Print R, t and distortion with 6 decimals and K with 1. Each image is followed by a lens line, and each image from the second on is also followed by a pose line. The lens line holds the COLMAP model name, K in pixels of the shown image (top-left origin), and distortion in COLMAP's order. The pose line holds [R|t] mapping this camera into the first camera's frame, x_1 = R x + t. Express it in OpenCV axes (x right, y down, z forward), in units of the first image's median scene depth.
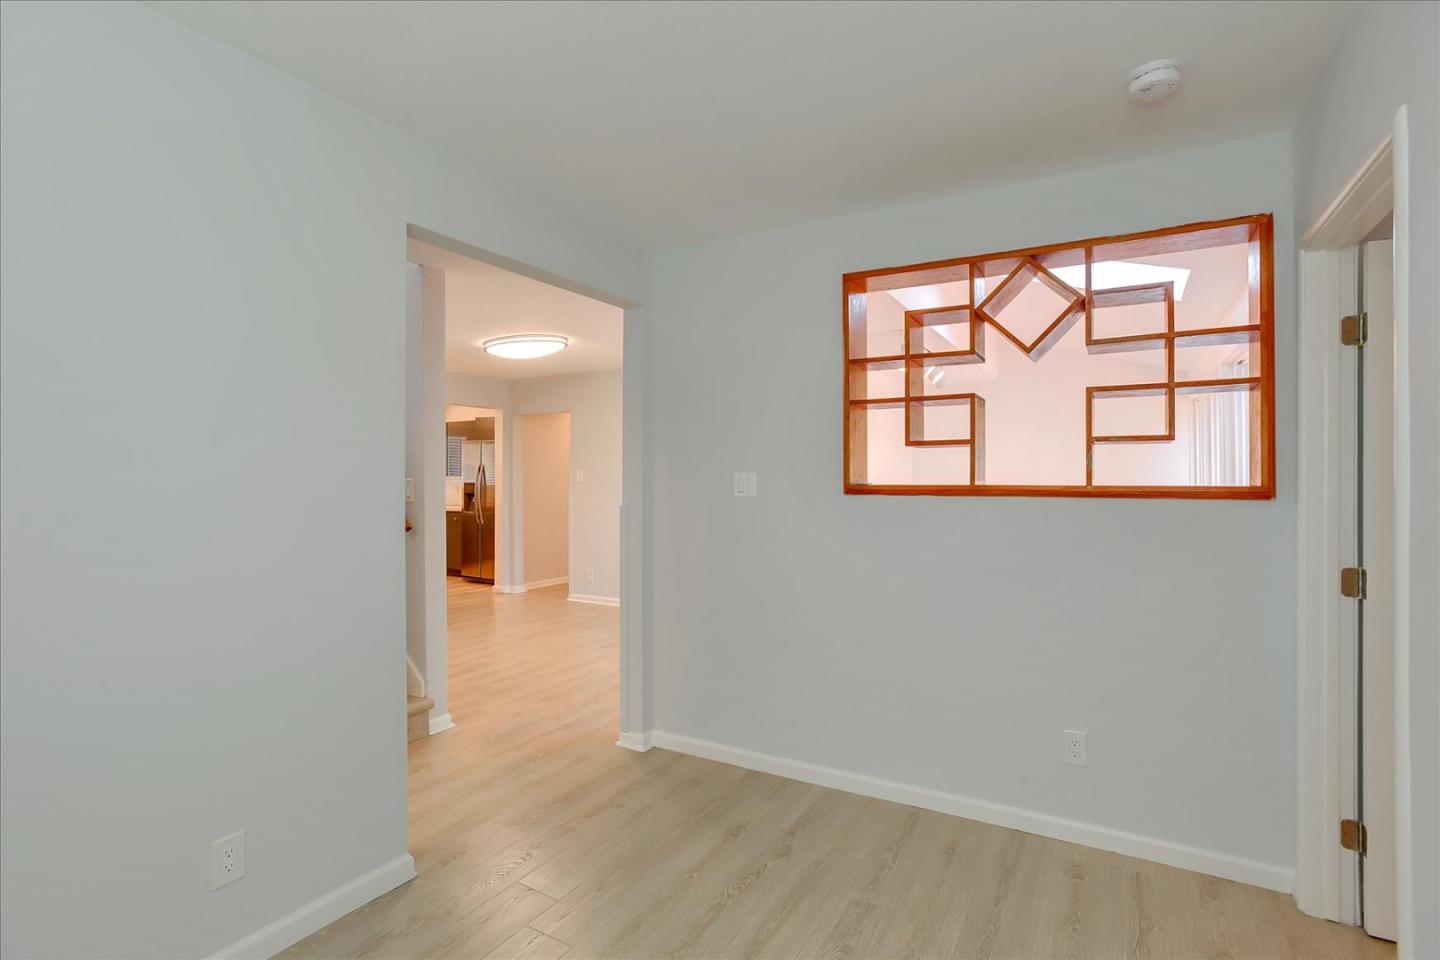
lens RADIAL K [[716.2, 0, 716.3], [0, 716.2, 476.6], [0, 0, 1]] dist [-0.004532, 0.004291]
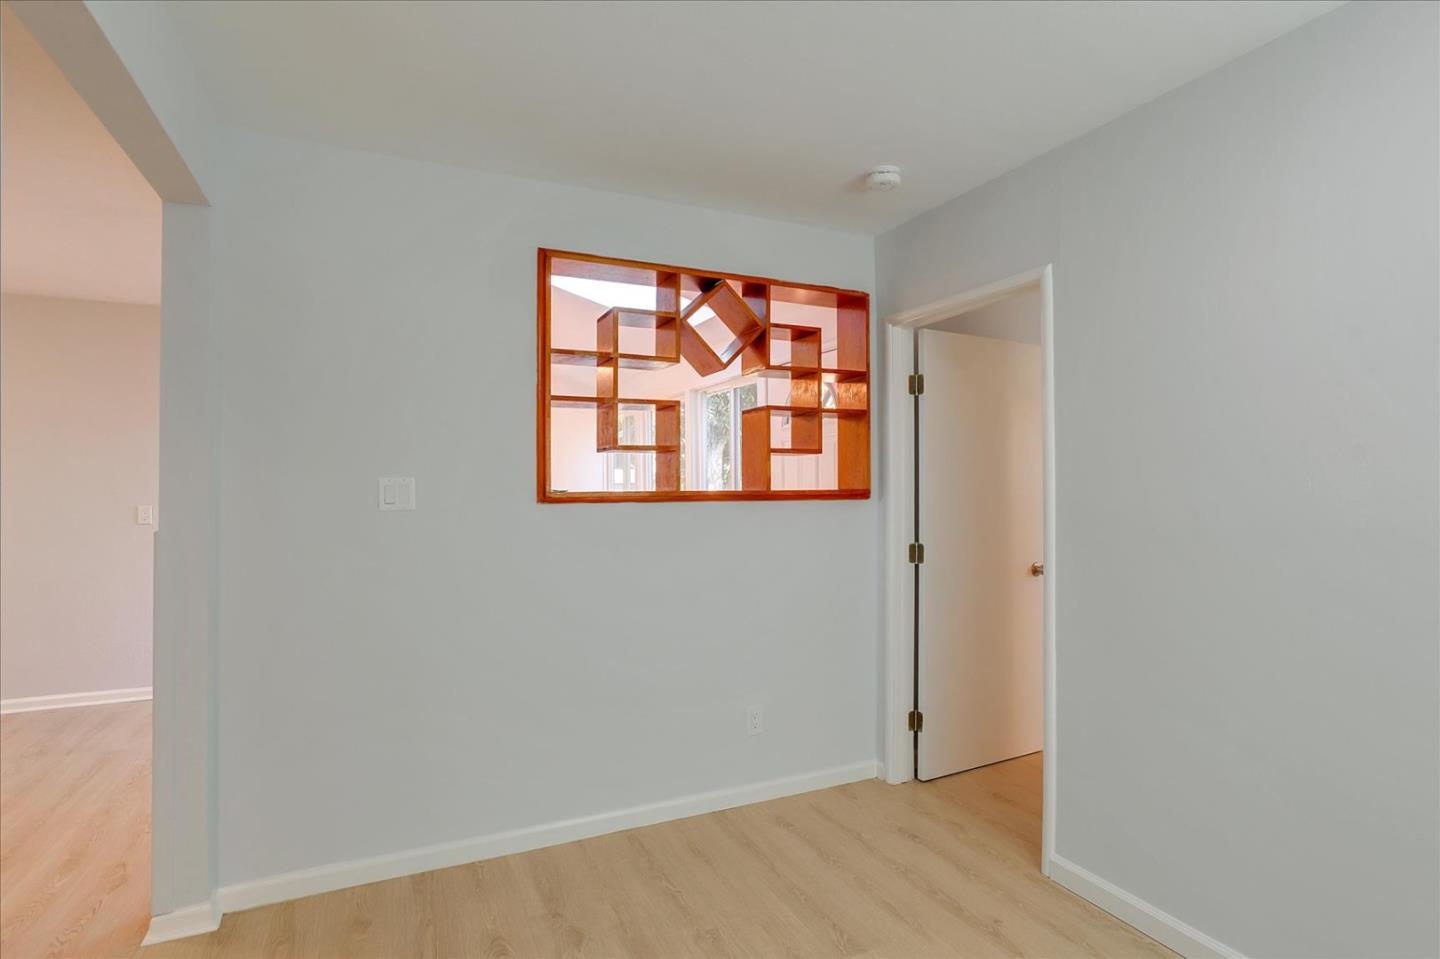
lens RADIAL K [[757.0, 0, 718.0], [0, 757.0, 479.7], [0, 0, 1]] dist [-0.015946, 0.004737]
pose [[0.554244, 0.001754, 0.832352, -0.470779], [-0.001159, 0.999998, -0.001336, -0.002560], [-0.832353, -0.000224, 0.554245, 0.330326]]
